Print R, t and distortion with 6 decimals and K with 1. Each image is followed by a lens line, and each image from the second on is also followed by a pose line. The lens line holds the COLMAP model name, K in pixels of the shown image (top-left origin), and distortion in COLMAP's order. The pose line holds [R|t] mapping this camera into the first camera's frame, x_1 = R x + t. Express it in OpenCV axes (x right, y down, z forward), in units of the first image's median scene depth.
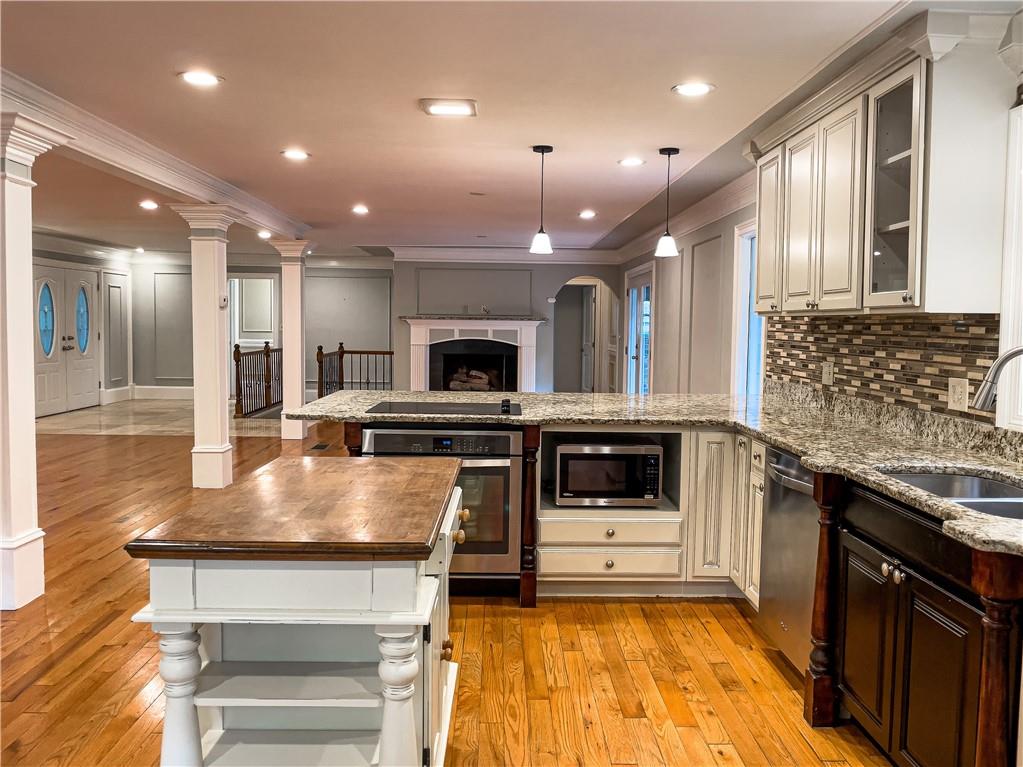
lens RADIAL K [[814.2, 0, 514.2], [0, 814.2, 407.5], [0, 0, 1]] dist [0.003734, -0.000877]
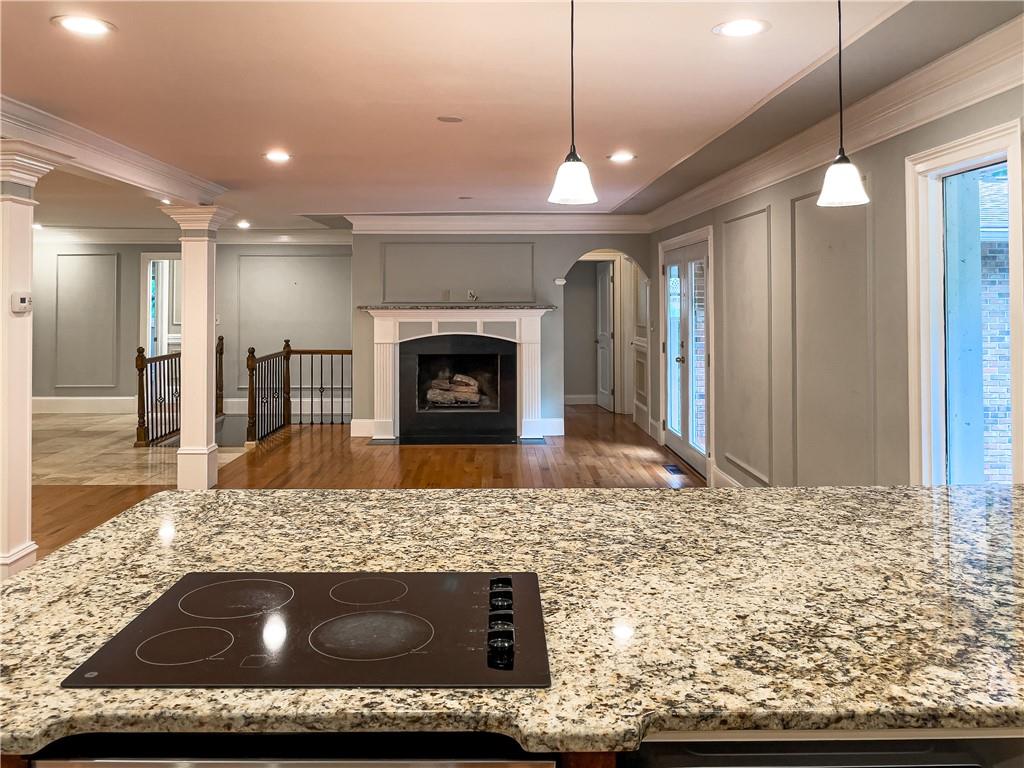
lens RADIAL K [[856.4, 0, 511.5], [0, 856.4, 290.1], [0, 0, 1]] dist [-0.003755, 0.002289]
pose [[0.999849, -0.017070, 0.003133, -0.001810], [0.017315, 0.993438, -0.113051, -0.034267], [-0.001183, 0.113088, 0.993584, 0.208875]]
